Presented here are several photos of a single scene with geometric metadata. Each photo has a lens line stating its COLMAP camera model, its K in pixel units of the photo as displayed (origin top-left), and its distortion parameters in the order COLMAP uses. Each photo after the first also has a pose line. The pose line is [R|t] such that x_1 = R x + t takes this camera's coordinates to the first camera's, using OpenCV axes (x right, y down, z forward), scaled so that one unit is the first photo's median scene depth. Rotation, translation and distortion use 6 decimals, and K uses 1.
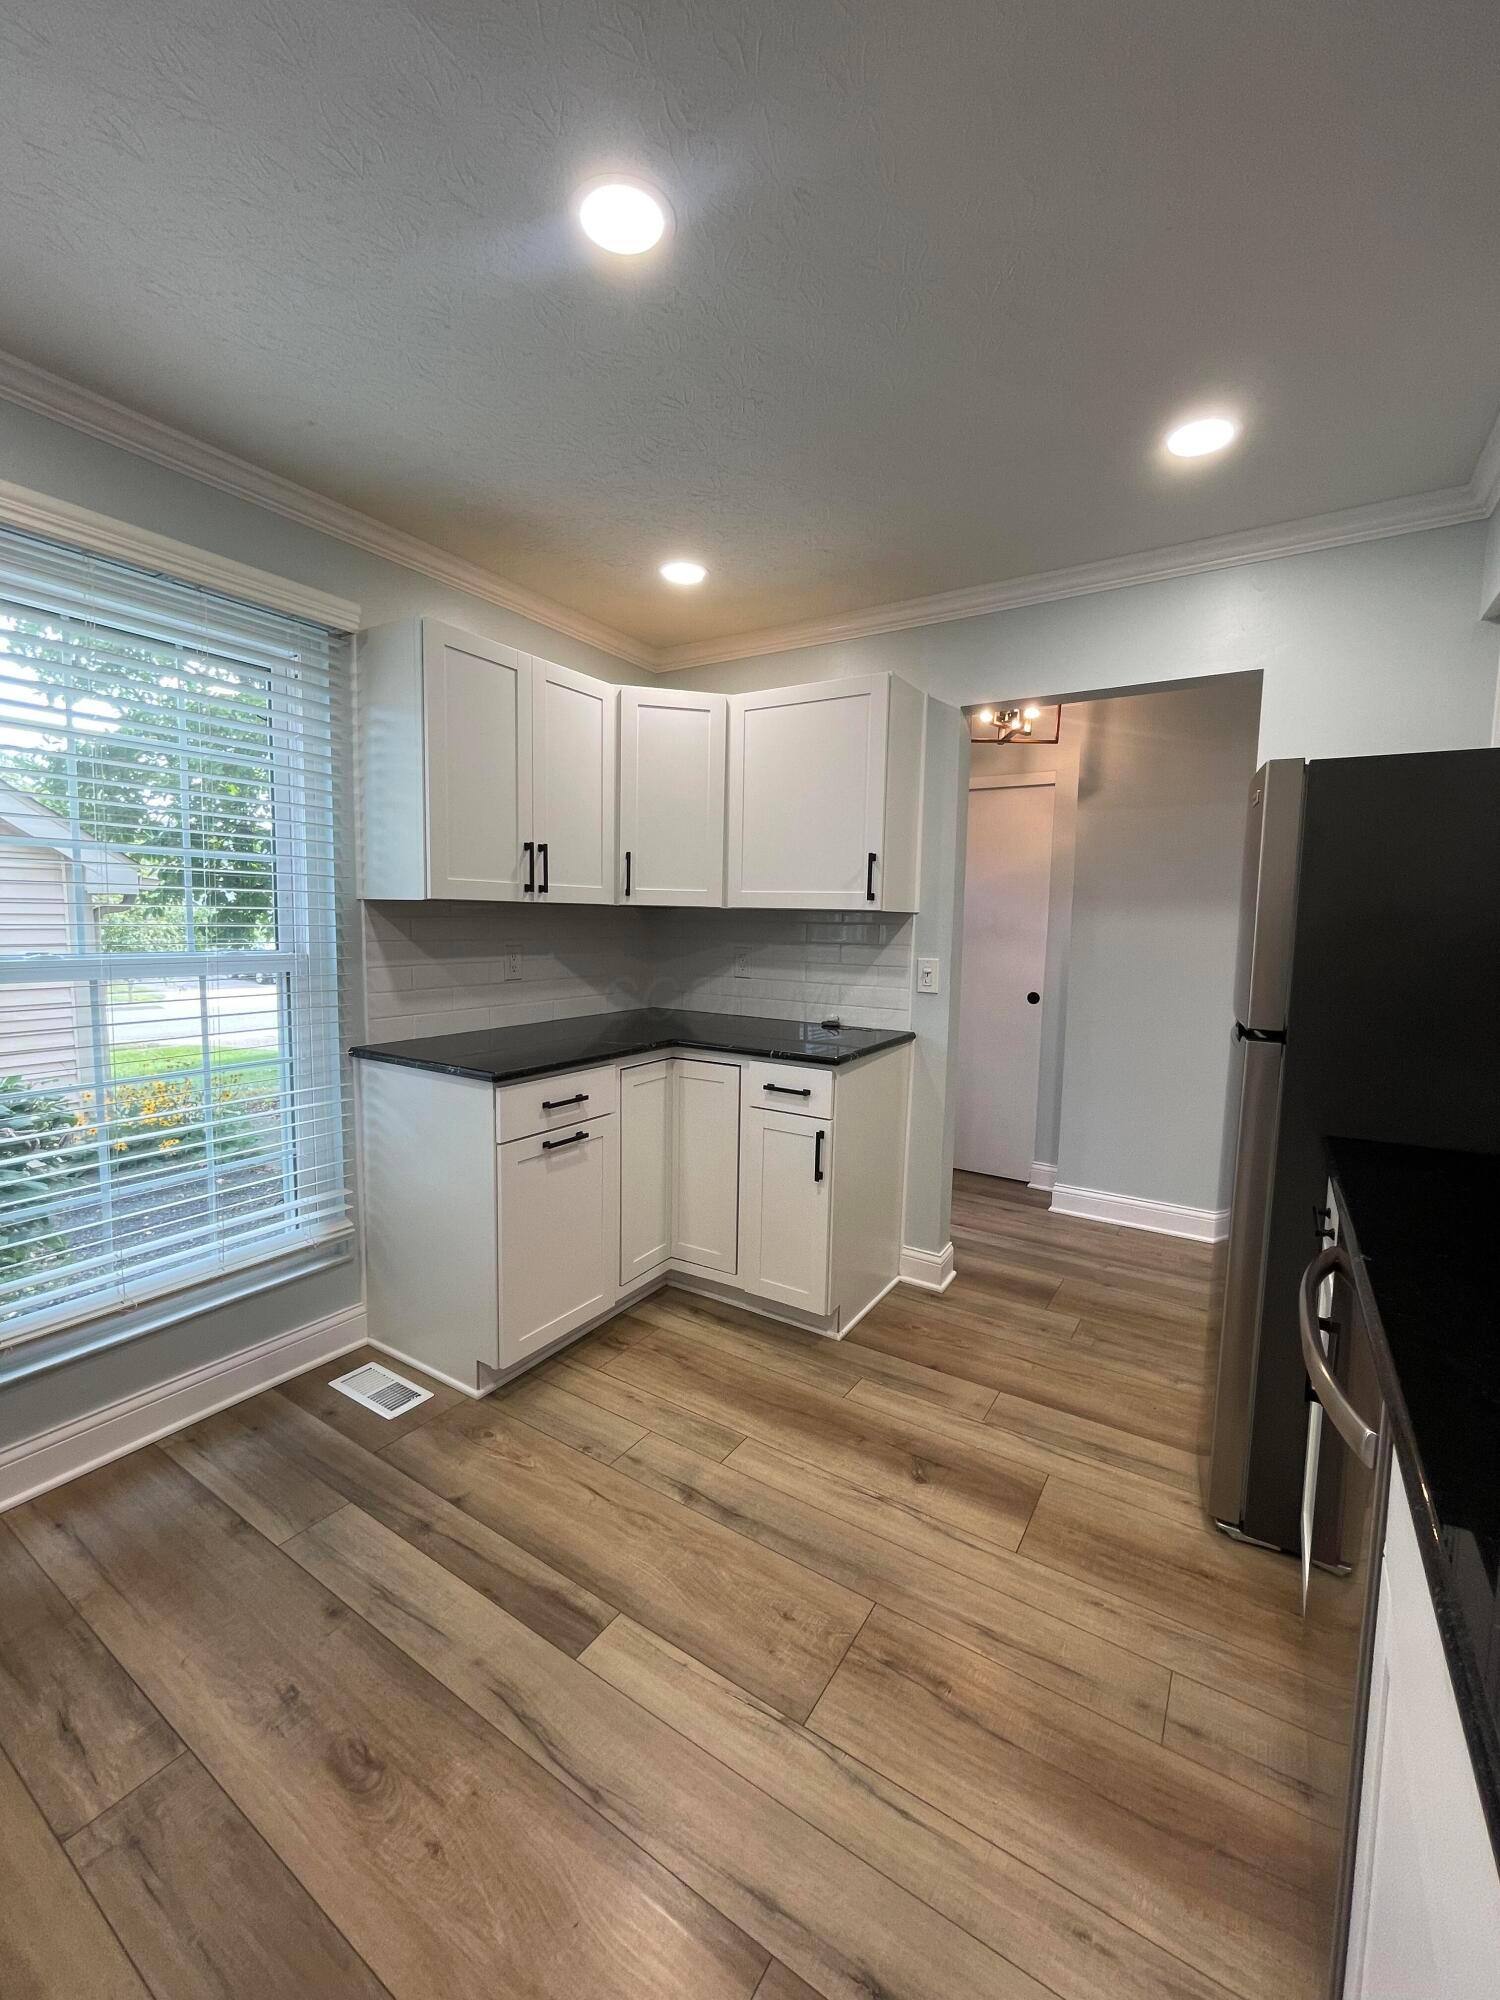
lens RADIAL K [[817.2, 0, 751.7], [0, 817.2, 995.9], [0, 0, 1]] dist [-0.001218, -0.000016]
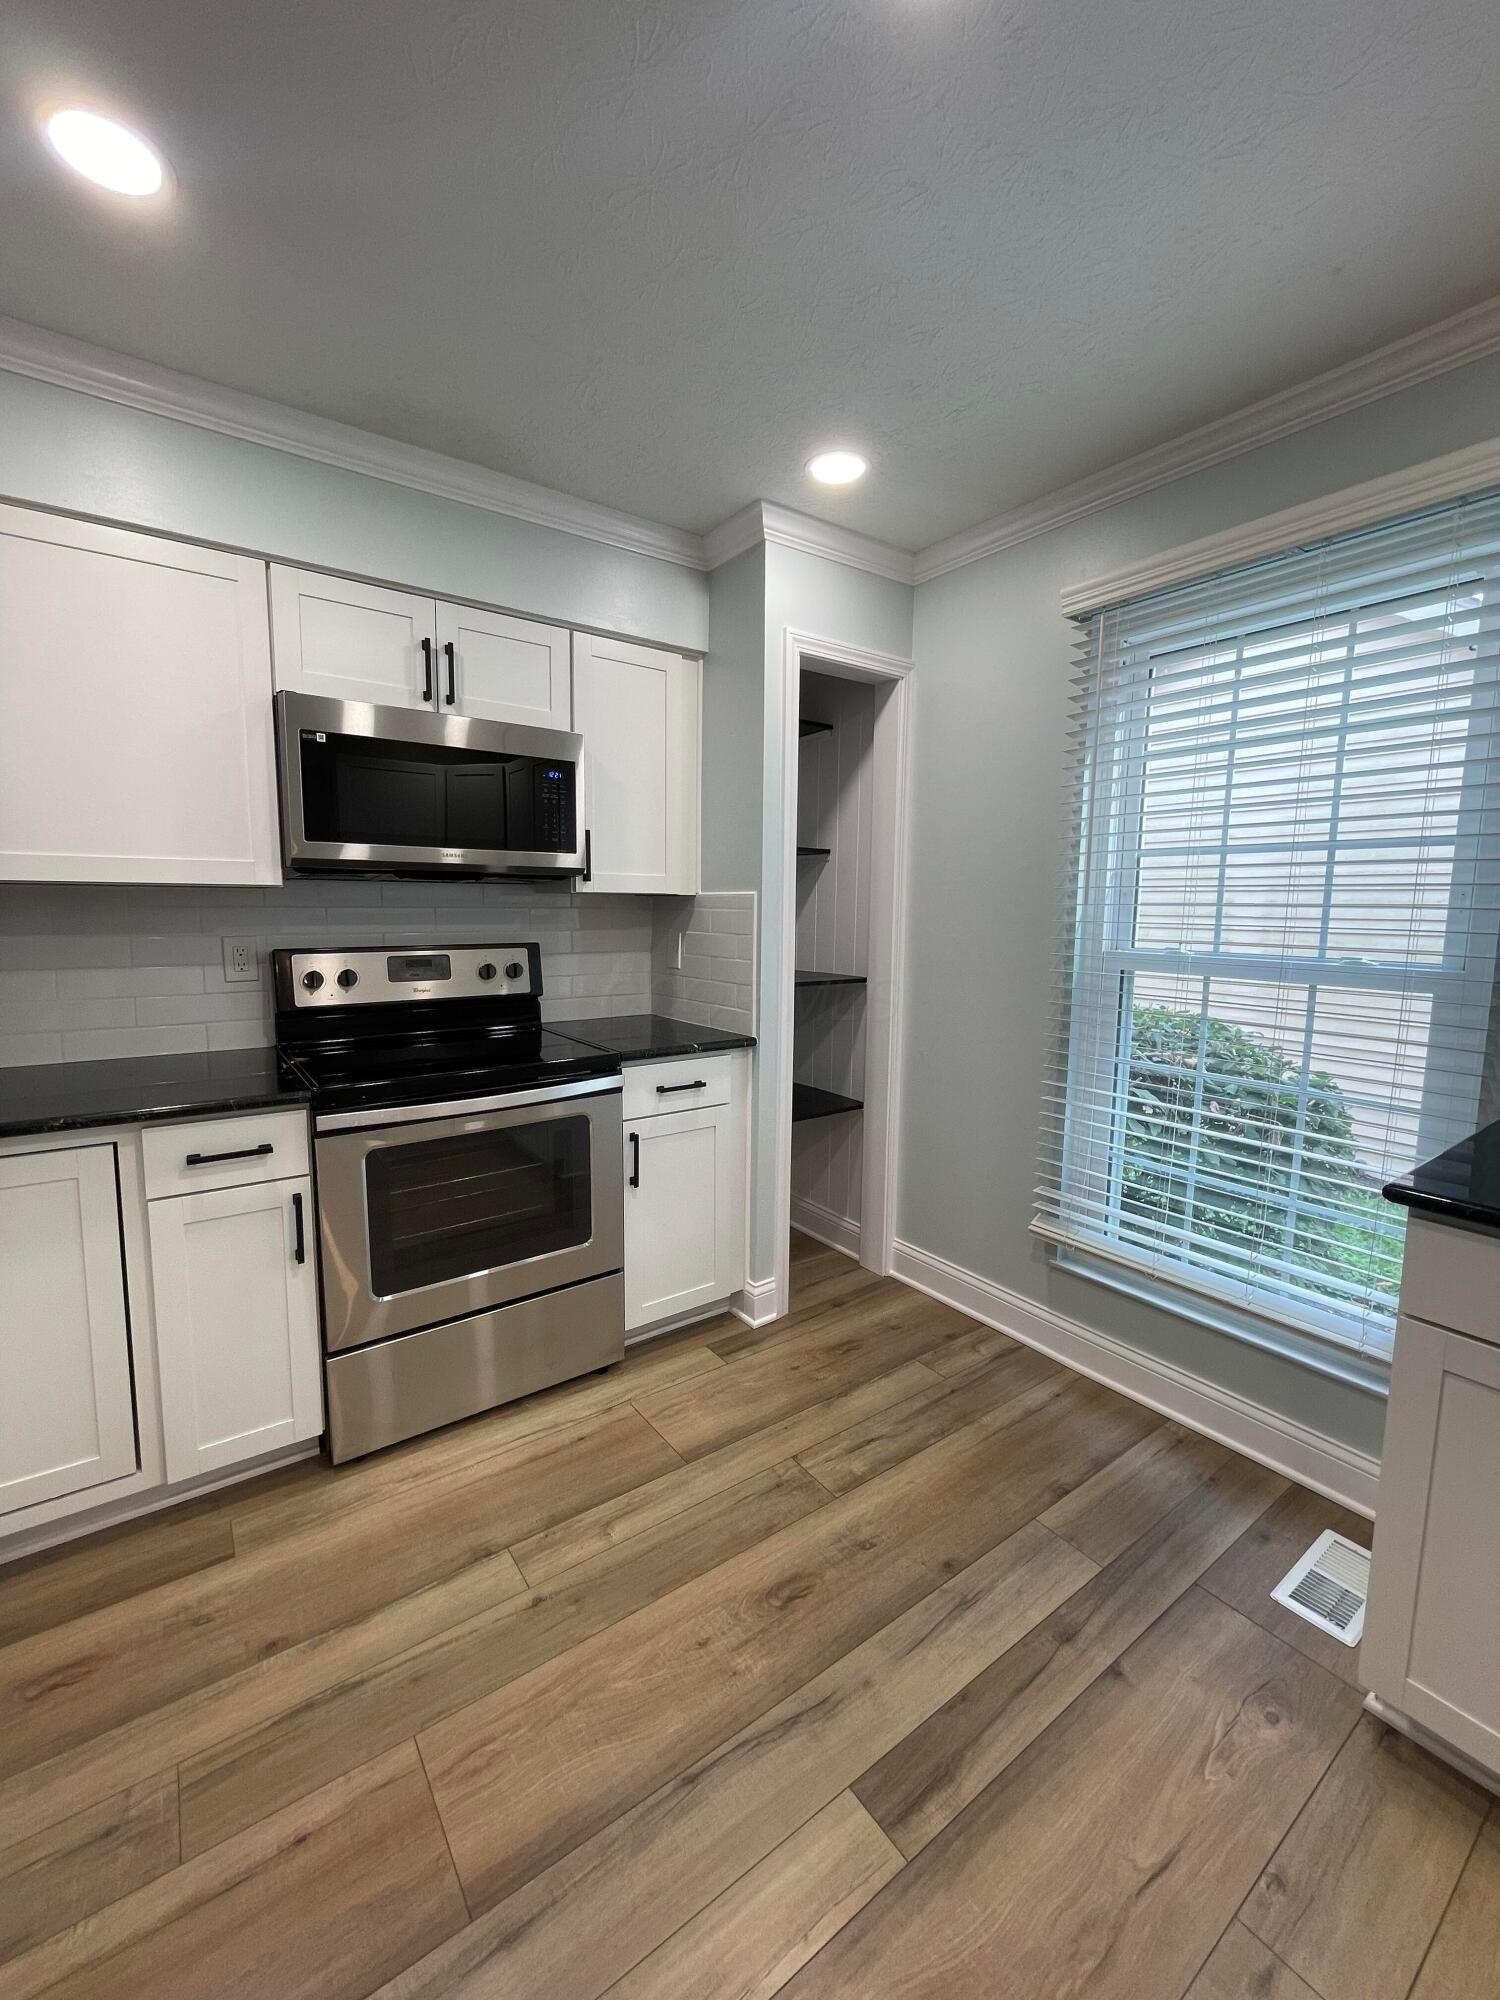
lens RADIAL K [[817.2, 0, 751.7], [0, 817.2, 995.9], [0, 0, 1]] dist [-0.001218, -0.000016]
pose [[-0.359200, 0.083738, -0.929496, 0.514198], [-0.106439, 0.985792, 0.129942, -0.088502], [0.927171, 0.145610, -0.345183, 1.035752]]
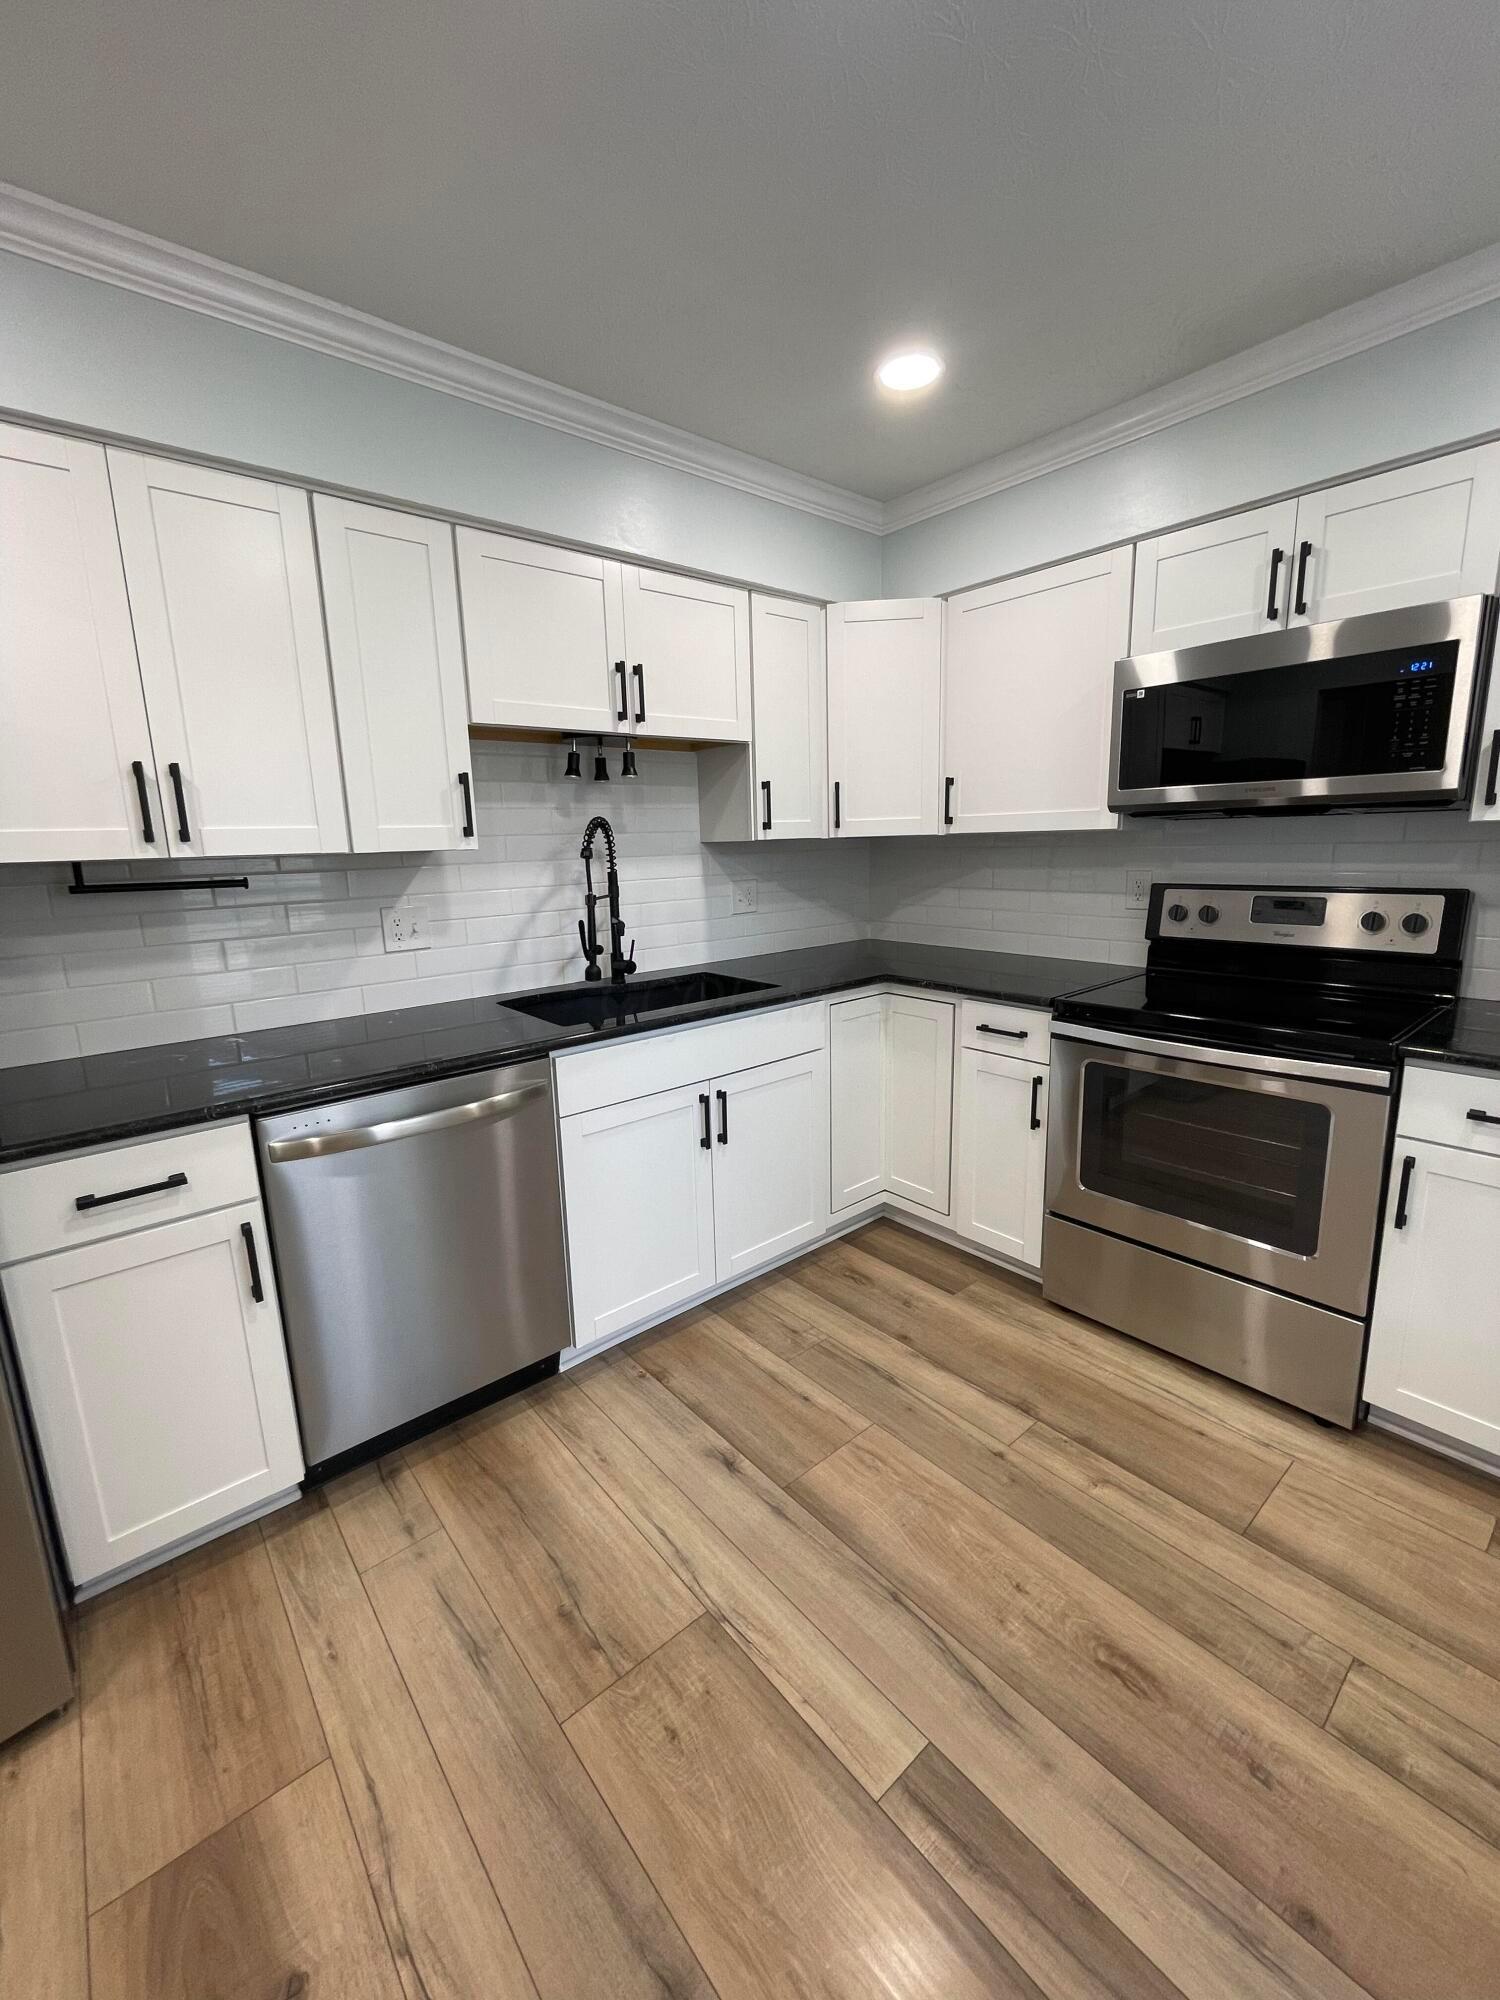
lens RADIAL K [[817.2, 0, 751.7], [0, 817.2, 995.9], [0, 0, 1]] dist [-0.001218, -0.000016]
pose [[-0.956967, -0.047305, 0.286315, -0.235486], [0.038005, 0.957698, 0.285255, -0.175324], [-0.287697, 0.283861, -0.914688, 1.546856]]
